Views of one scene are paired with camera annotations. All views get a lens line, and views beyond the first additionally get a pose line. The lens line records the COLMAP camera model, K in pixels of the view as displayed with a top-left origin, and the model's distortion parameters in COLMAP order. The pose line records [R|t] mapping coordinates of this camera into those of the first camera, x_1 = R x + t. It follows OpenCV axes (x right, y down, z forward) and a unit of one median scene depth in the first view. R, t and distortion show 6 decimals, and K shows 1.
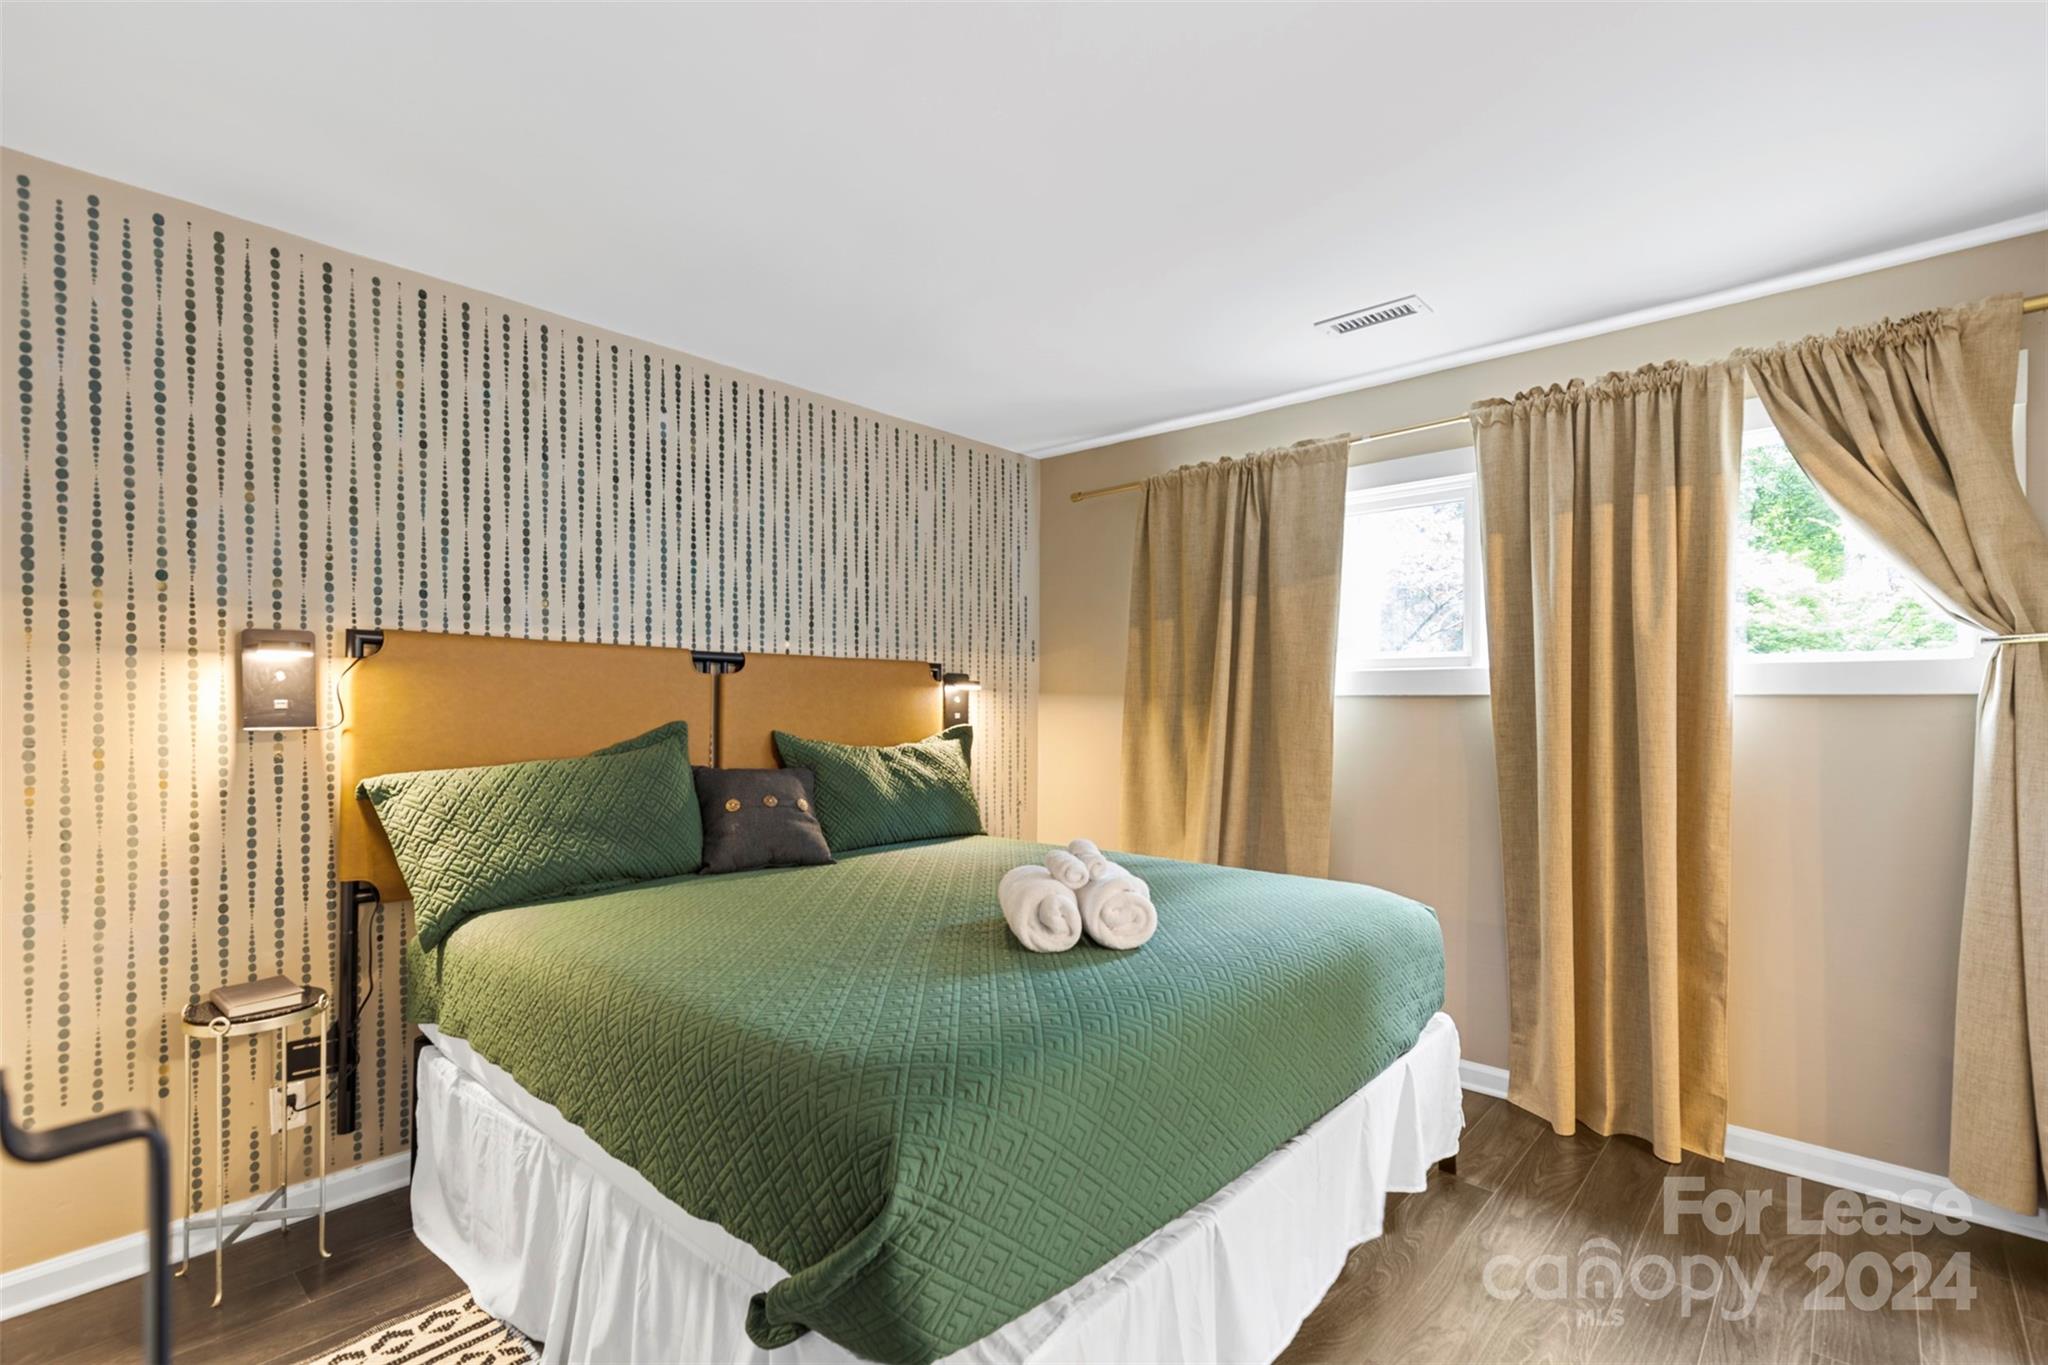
lens RADIAL K [[943.5, 0, 1022.2], [0, 943.5, 685.6], [0, 0, 1]] dist [0.008681, -0.001770]
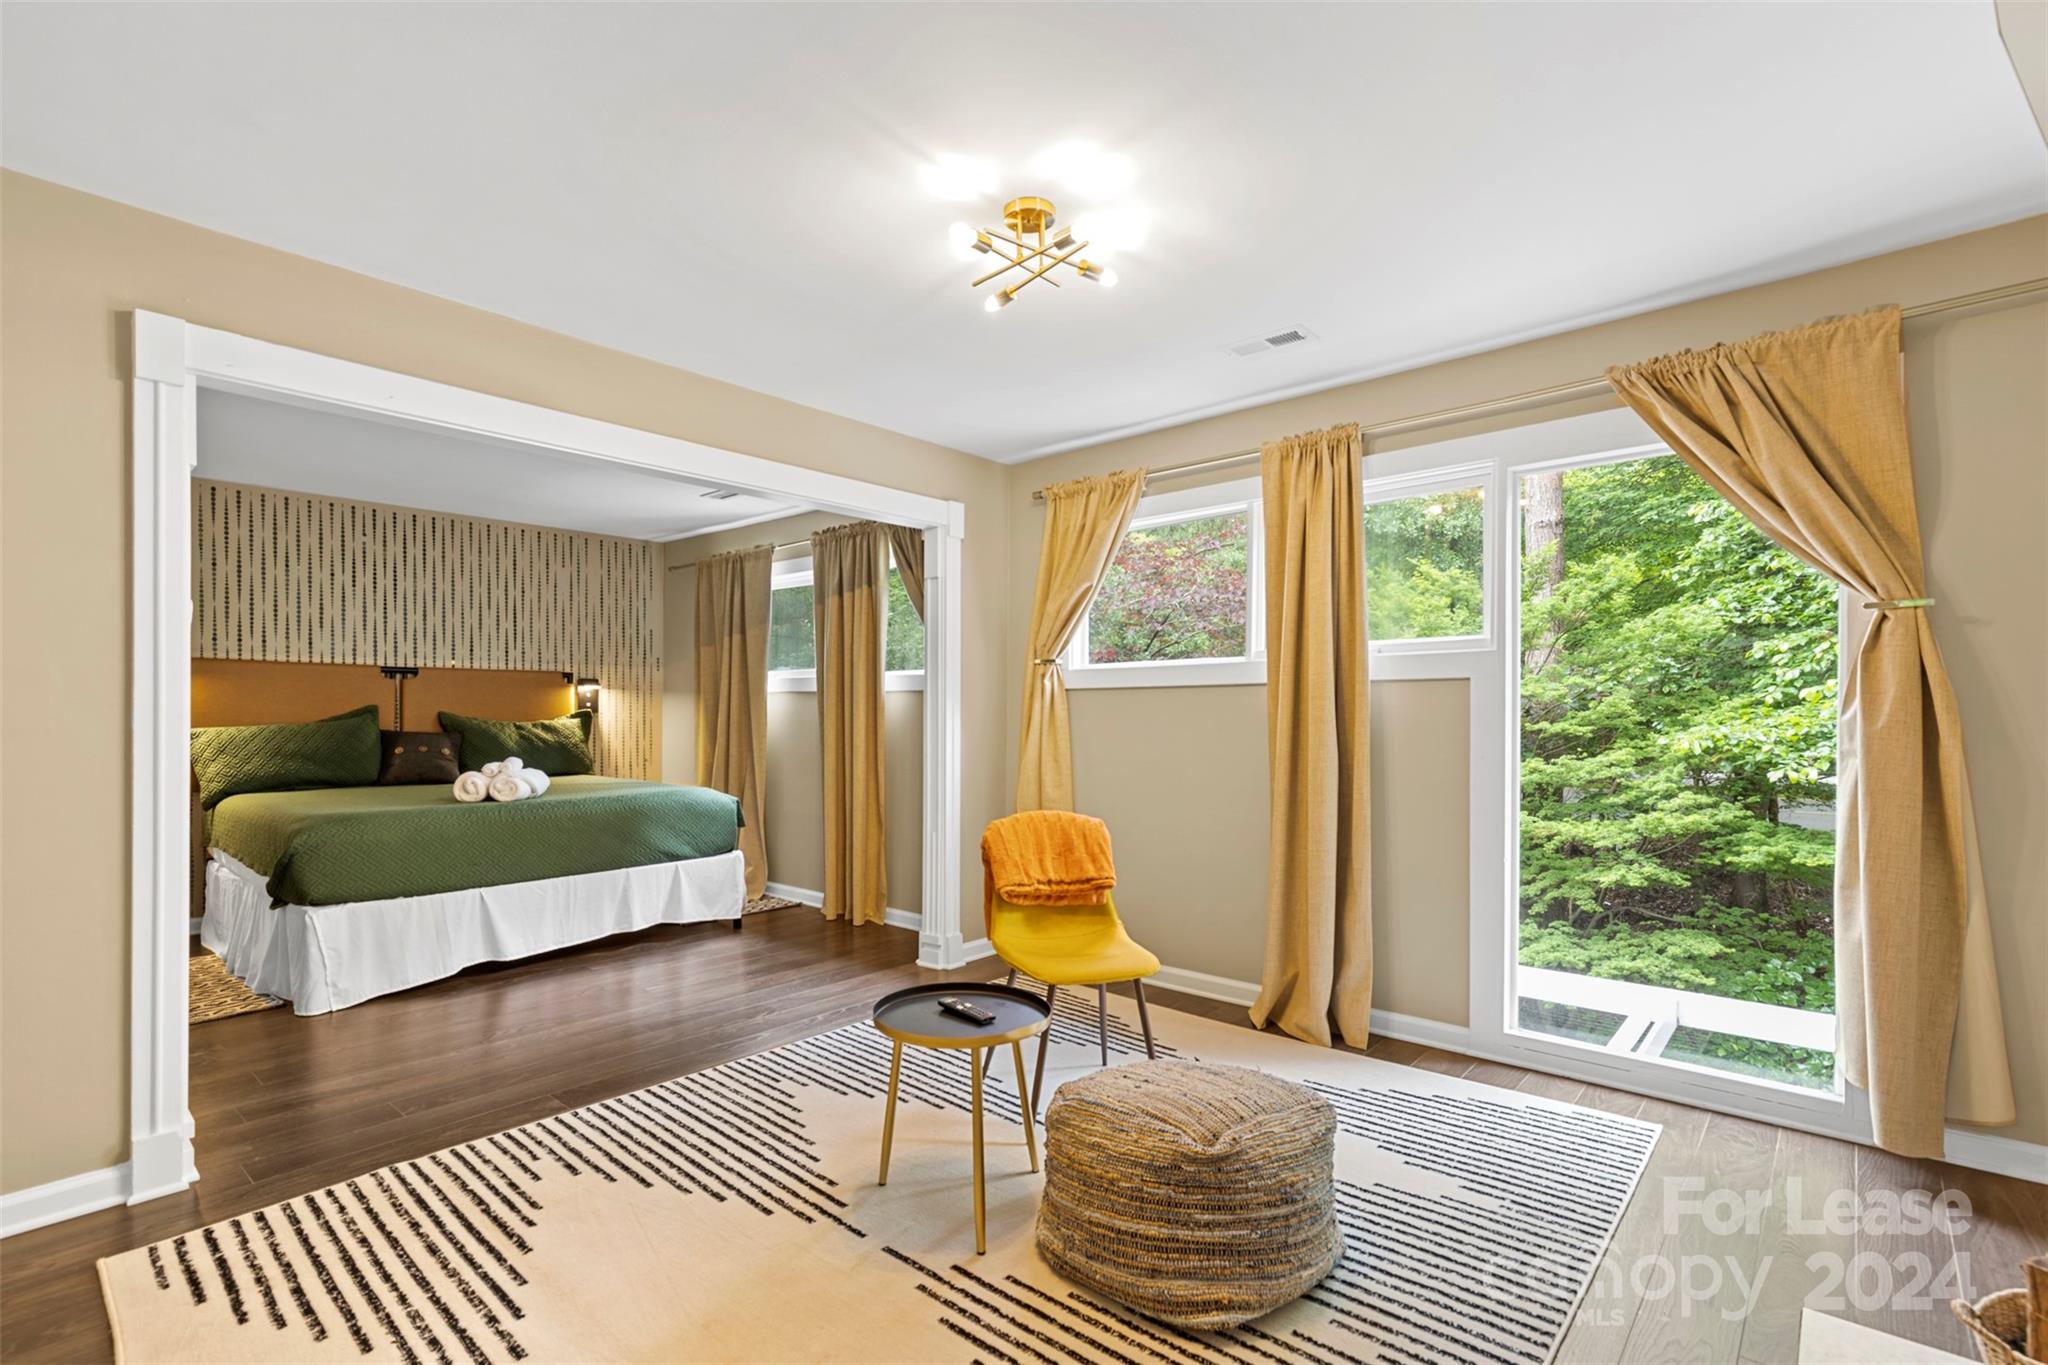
lens RADIAL K [[943.5, 0, 1027.1], [0, 943.5, 690.7], [0, 0, 1]] dist [0.008681, -0.001770]
pose [[0.999994, 0.001766, 0.002821, 0.832279], [-0.001777, 0.999991, 0.003835, 0.000943], [-0.002814, -0.003840, 0.999989, -0.777806]]
